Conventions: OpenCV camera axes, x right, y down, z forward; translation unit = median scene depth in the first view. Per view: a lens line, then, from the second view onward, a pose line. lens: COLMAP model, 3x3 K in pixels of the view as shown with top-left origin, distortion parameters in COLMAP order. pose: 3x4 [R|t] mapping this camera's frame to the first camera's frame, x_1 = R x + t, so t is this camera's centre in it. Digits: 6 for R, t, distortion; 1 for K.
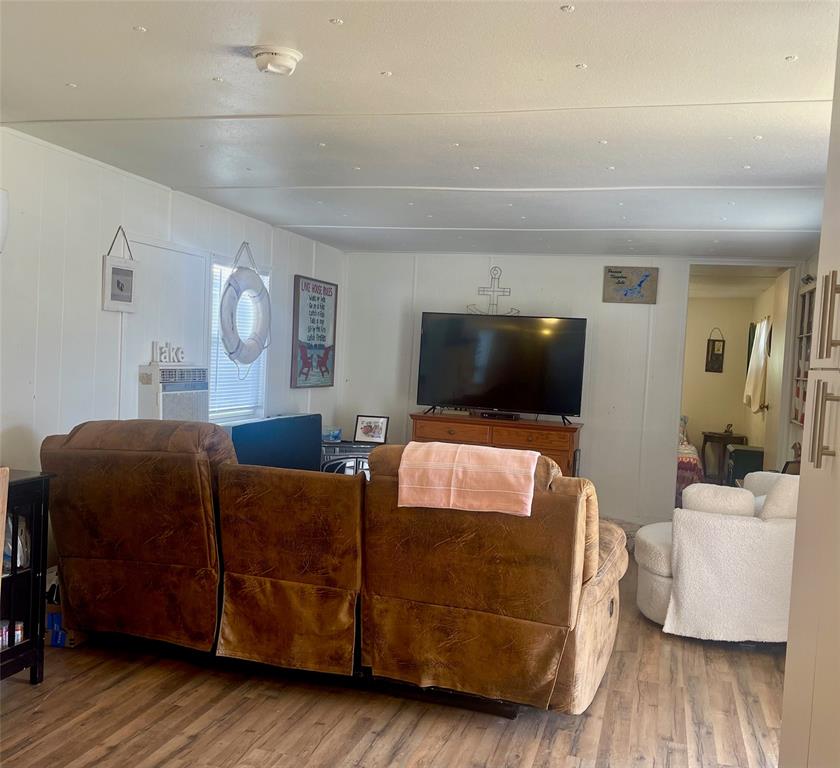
lens RADIAL K [[836.3, 0, 420.0], [0, 836.3, 384.0], [0, 0, 1]] dist [0.062055, -0.006562]
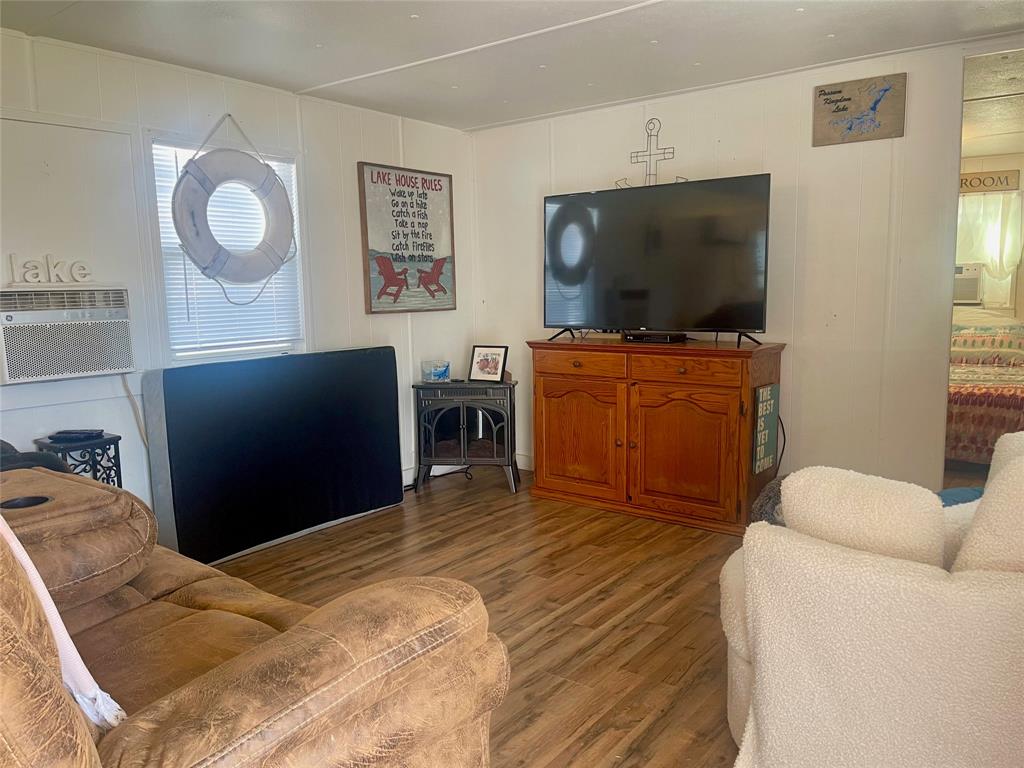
lens RADIAL K [[778.5, 0, 512.0], [0, 778.5, 384.0], [0, 0, 1]] dist [0.027921, 0.000756]
pose [[0.930852, -0.025084, -0.364534, 0.222922], [0.055095, 0.995870, 0.072160, 0.024058], [0.361219, -0.087255, 0.928390, 0.372807]]
